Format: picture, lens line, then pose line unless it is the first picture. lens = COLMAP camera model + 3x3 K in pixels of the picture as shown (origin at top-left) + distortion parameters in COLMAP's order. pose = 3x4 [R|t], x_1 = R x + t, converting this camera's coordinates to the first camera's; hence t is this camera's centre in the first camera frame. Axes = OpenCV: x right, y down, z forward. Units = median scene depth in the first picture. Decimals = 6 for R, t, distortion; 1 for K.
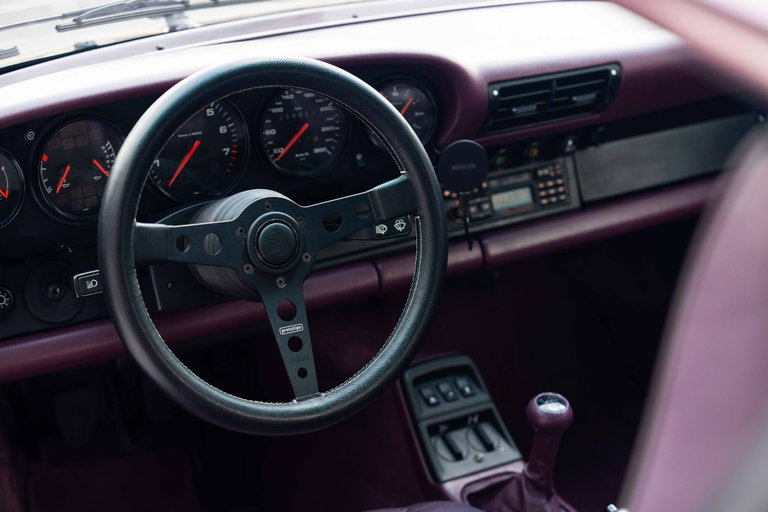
lens RADIAL K [[1491.8, 0, 383.8], [0, 1491.8, 256.6], [0, 0, 1]] dist [0.027171, 0.000000]
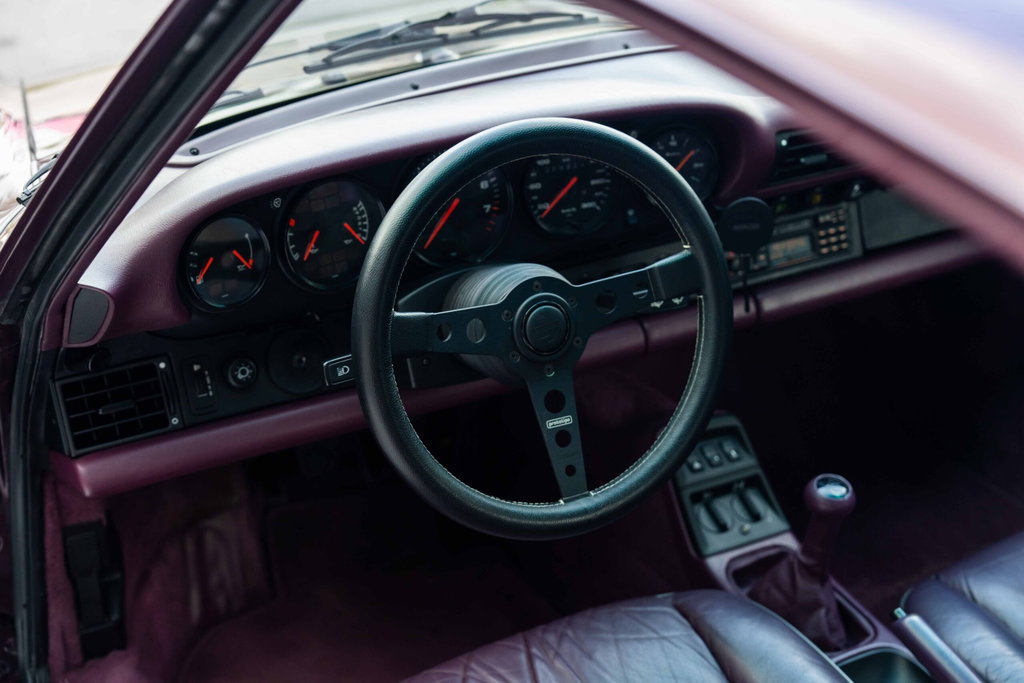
lens RADIAL K [[1441.0, 0, 511.8], [0, 1441.0, 340.4], [0, 0, 1]] dist [0.036855, 0.000000]
pose [[0.997962, 0.029266, -0.056710, -0.038329], [-0.023278, 0.994356, 0.103511, -0.082005], [0.059420, -0.101980, 0.993010, 0.118959]]
